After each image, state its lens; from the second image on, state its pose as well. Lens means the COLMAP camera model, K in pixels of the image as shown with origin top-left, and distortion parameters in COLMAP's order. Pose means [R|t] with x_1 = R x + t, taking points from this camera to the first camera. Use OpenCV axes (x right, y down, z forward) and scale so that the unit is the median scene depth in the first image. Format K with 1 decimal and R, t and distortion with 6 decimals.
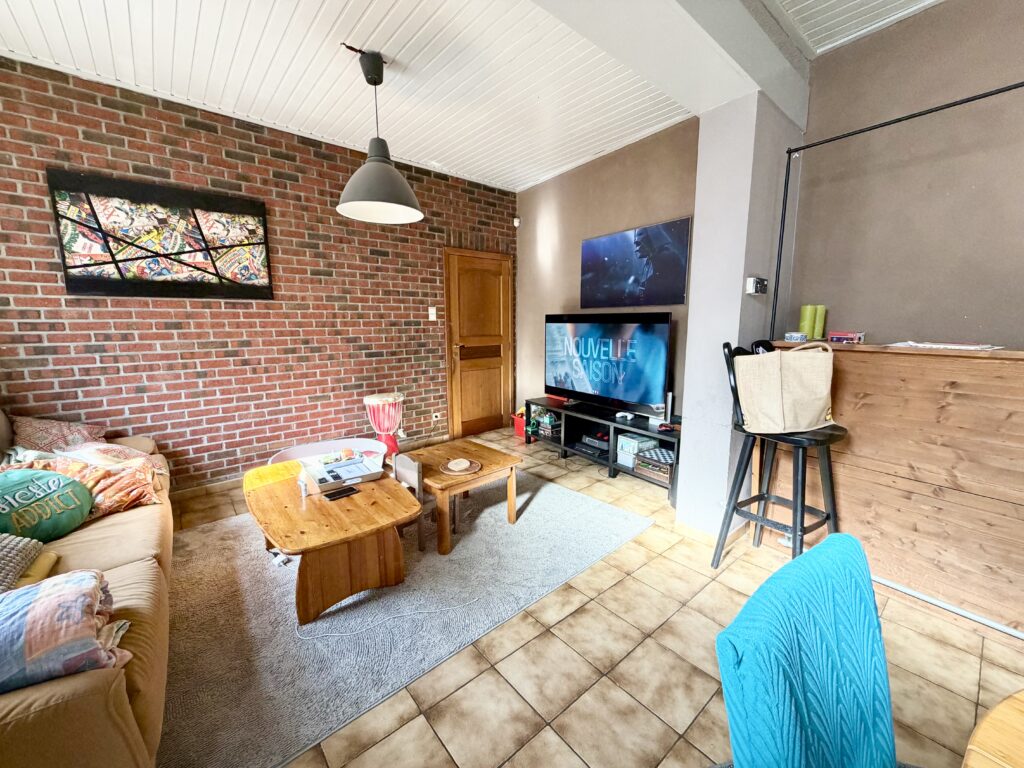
lens RADIAL K [[409.0, 0, 508.5], [0, 409.0, 385.9], [0, 0, 1]] dist [-0.001798, 0.000111]
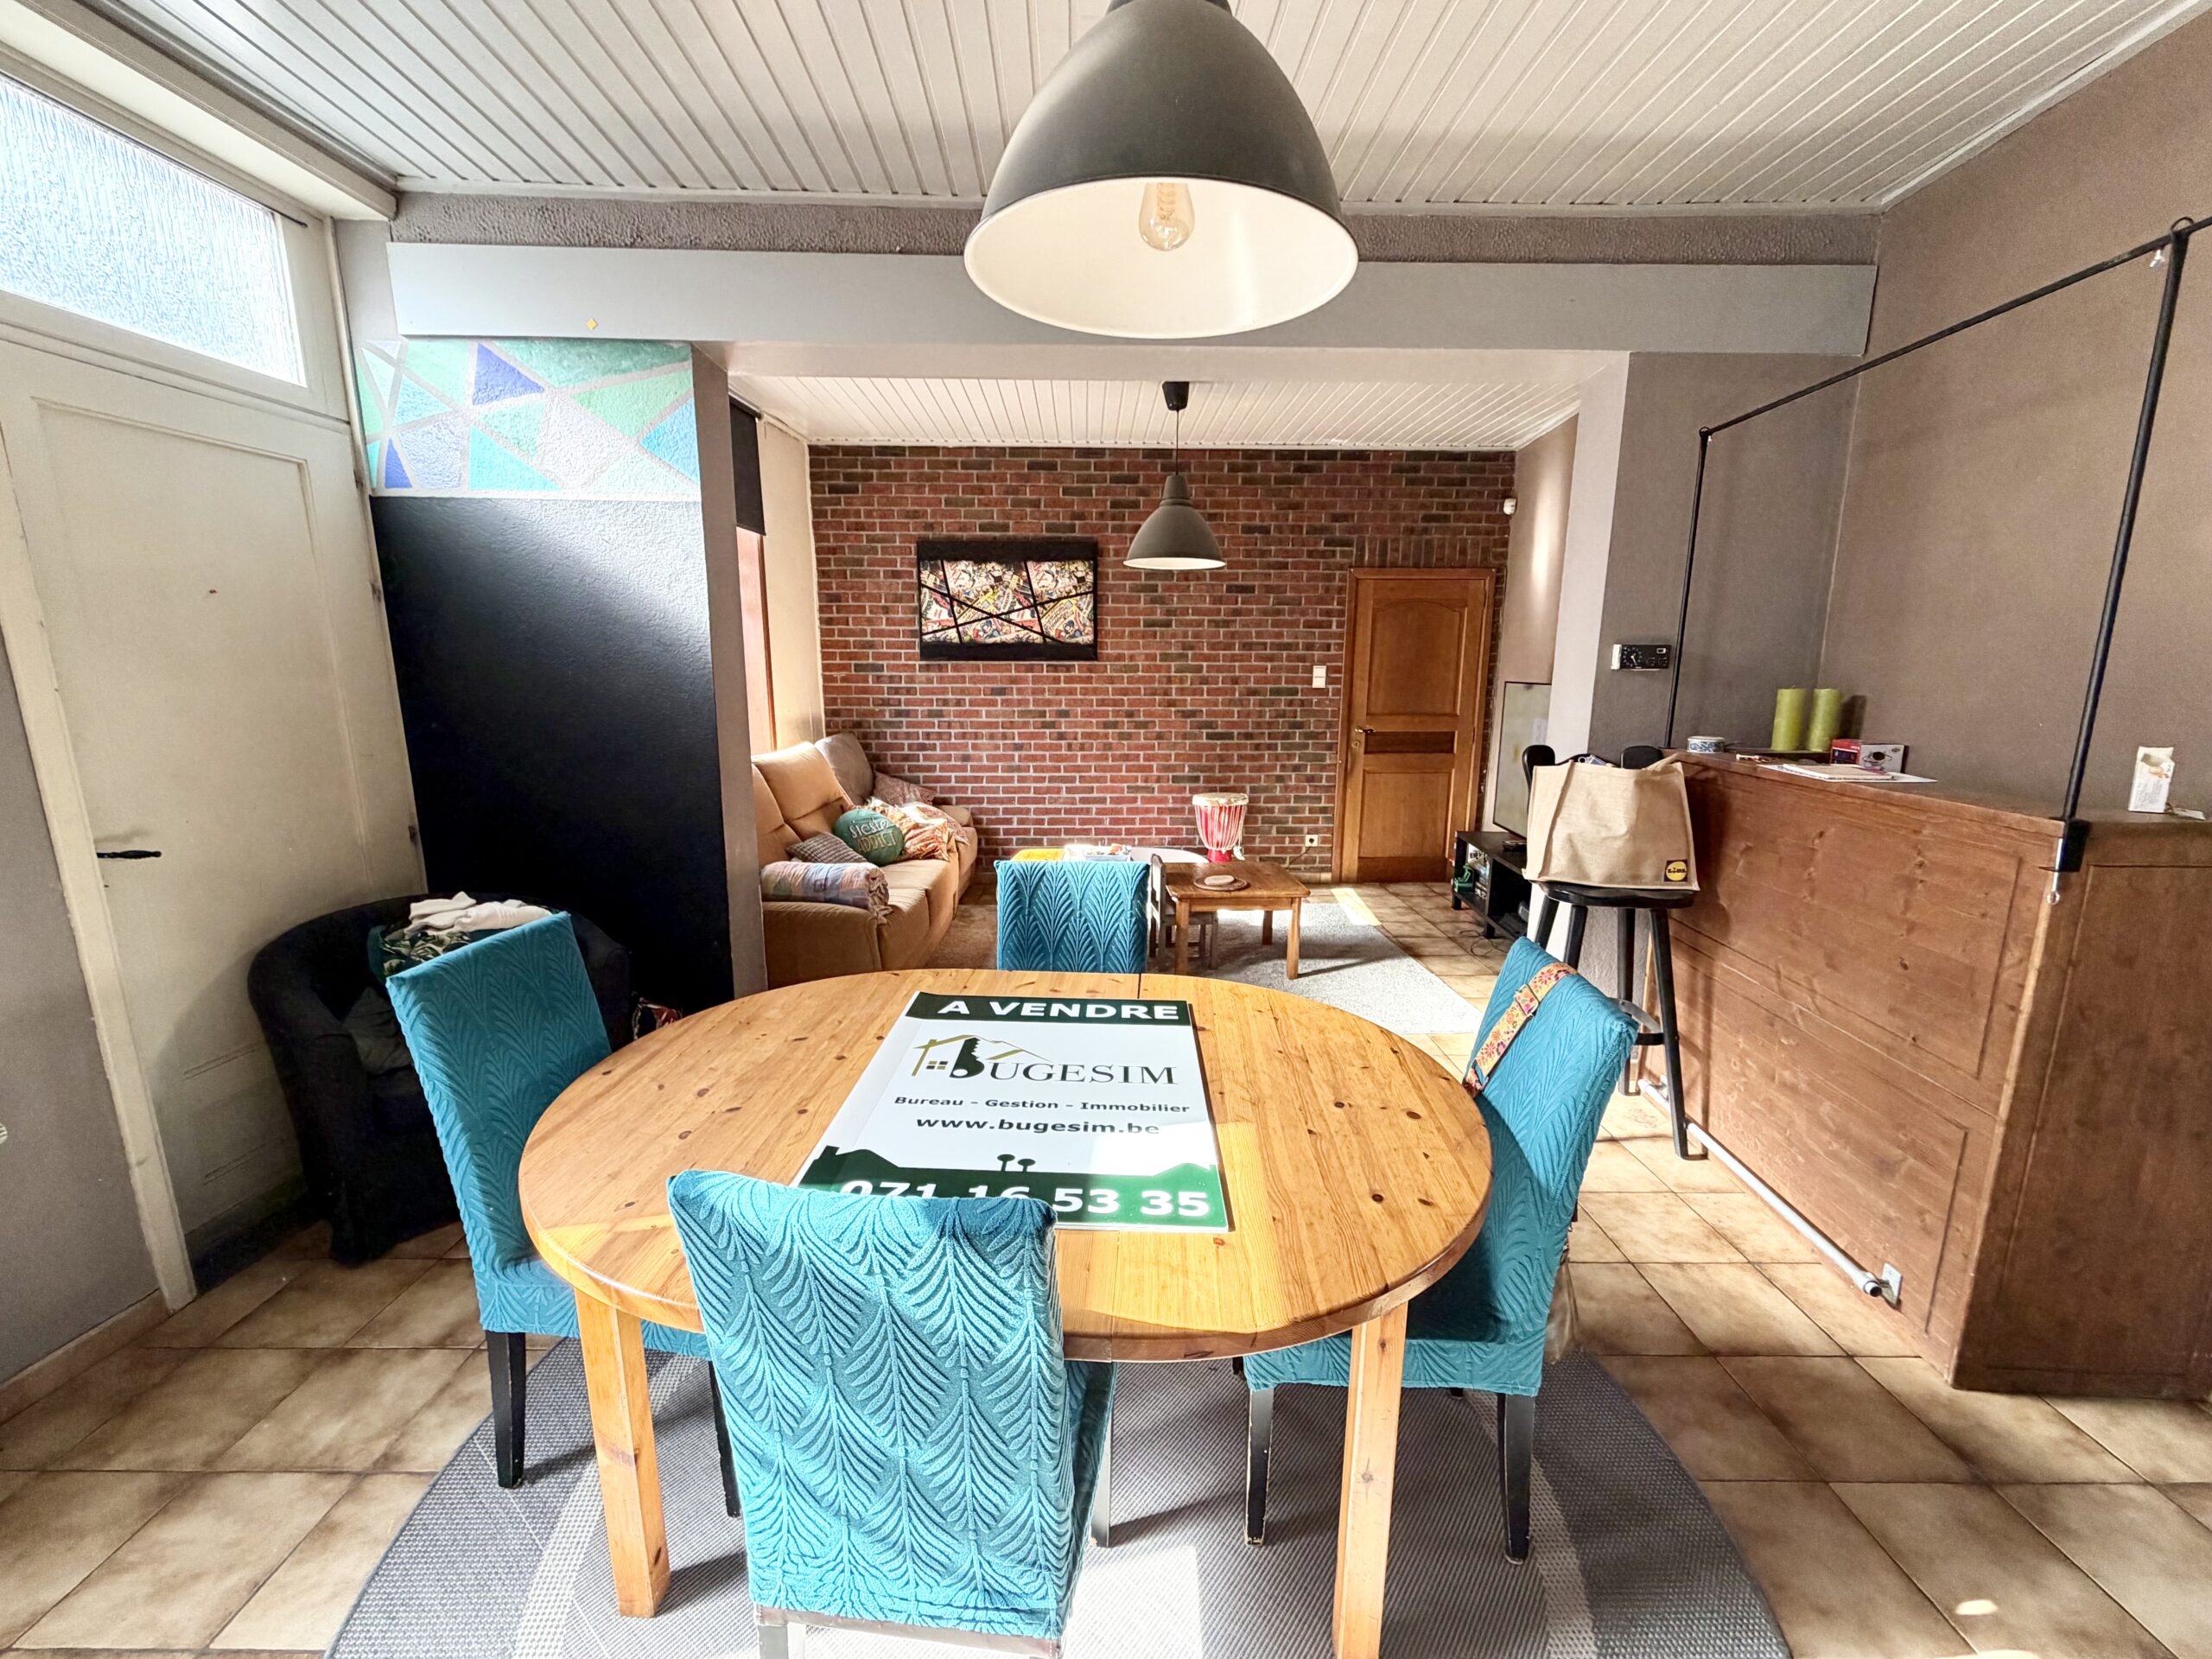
lens RADIAL K [[883.5, 0, 1095.4], [0, 883.5, 831.5], [0, 0, 1]] dist [-0.001798, 0.000111]
pose [[0.768685, 0.124464, -0.627402, 0.564054], [-0.106356, 0.992101, 0.066507, 0.008761], [0.630724, 0.015605, 0.775851, -0.354462]]
